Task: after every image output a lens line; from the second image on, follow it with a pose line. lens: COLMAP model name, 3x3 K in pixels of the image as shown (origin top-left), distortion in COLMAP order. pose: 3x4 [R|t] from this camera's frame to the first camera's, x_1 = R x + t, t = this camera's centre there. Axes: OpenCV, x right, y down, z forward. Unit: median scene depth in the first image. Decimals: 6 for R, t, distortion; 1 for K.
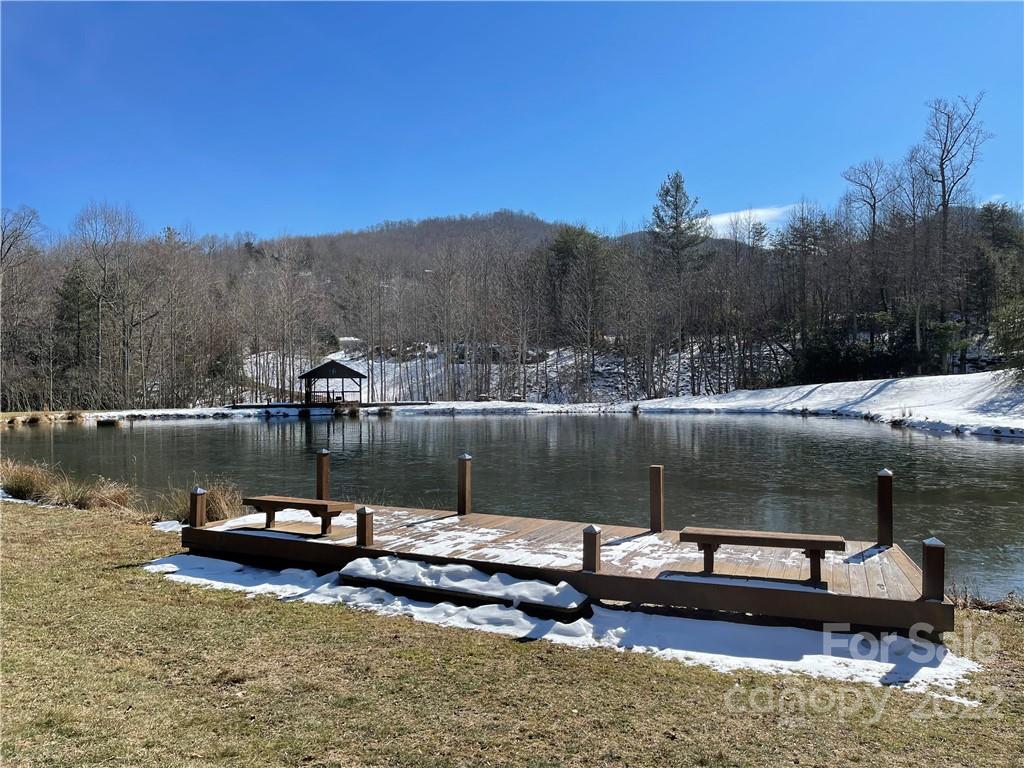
lens RADIAL K [[786.4, 0, 518.3], [0, 786.4, 384.6], [0, 0, 1]] dist [0.075729, -0.095229]
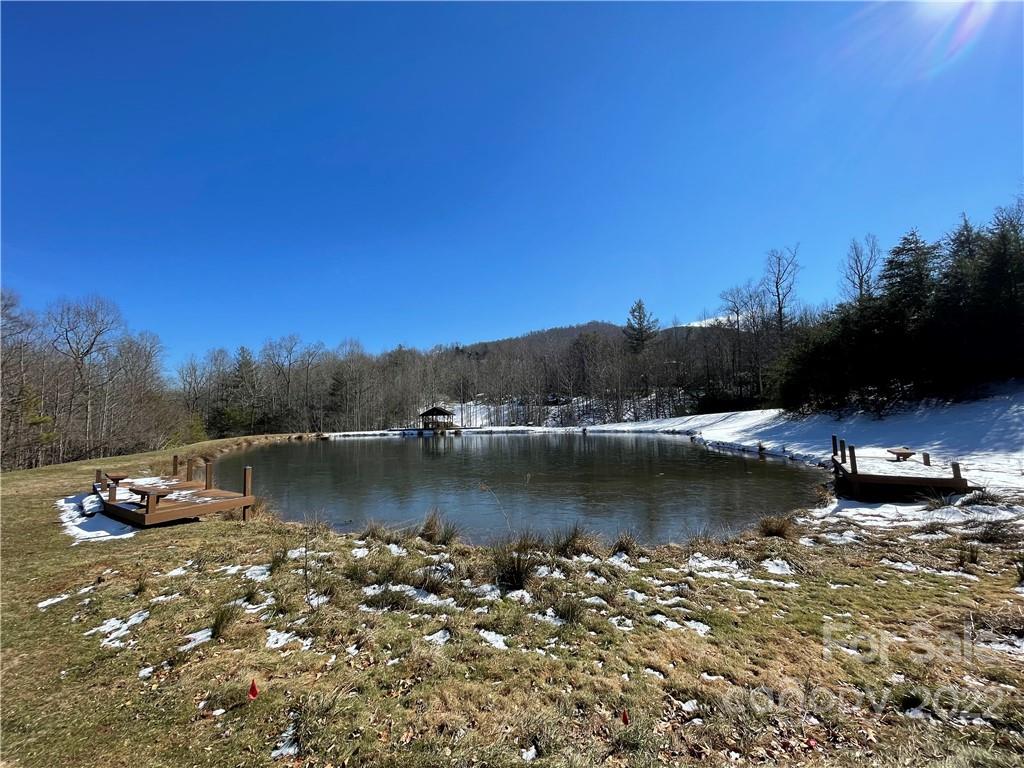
lens RADIAL K [[421.1, 0, 507.0], [0, 421.1, 386.5], [0, 0, 1]] dist [0.011637, -0.000273]
pose [[0.967979, -0.031278, -0.249076, 0.221040], [0.014410, 0.997495, -0.069258, -0.005907], [0.250618, 0.063451, 0.966004, -0.015612]]
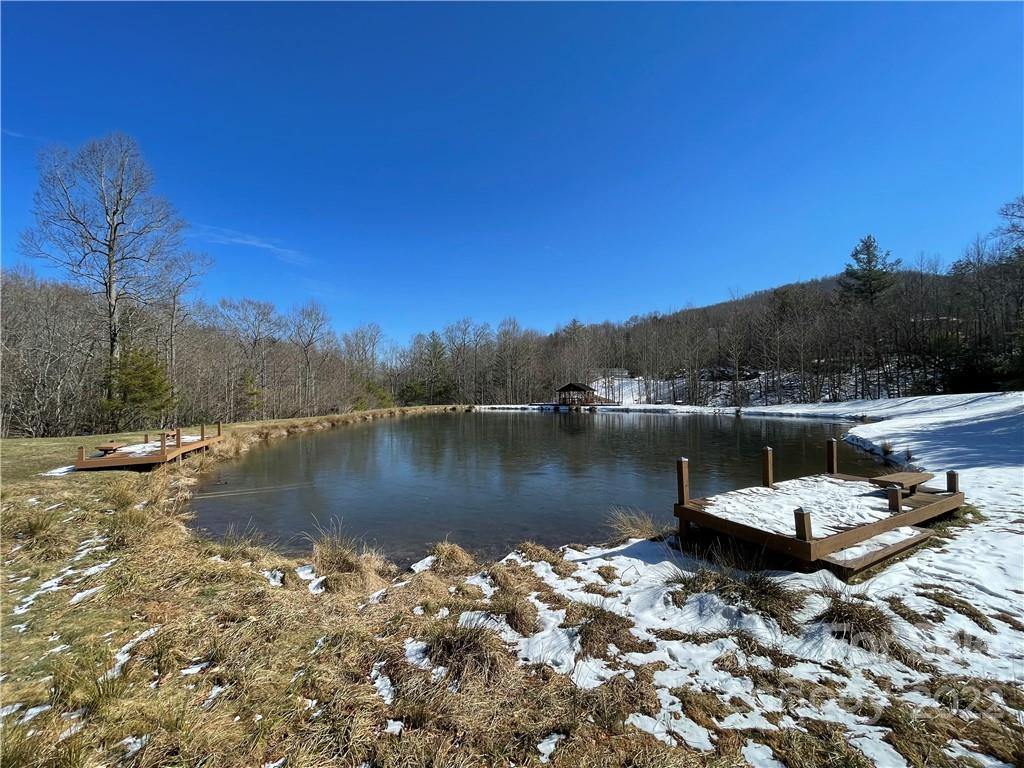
lens RADIAL K [[421.1, 0, 507.0], [0, 421.1, 386.5], [0, 0, 1]] dist [0.011637, -0.000273]
pose [[0.734488, -0.008282, -0.678571, 0.373428], [0.001153, 0.999939, -0.010956, -0.009306], [0.678620, 0.007264, 0.734453, 0.095561]]
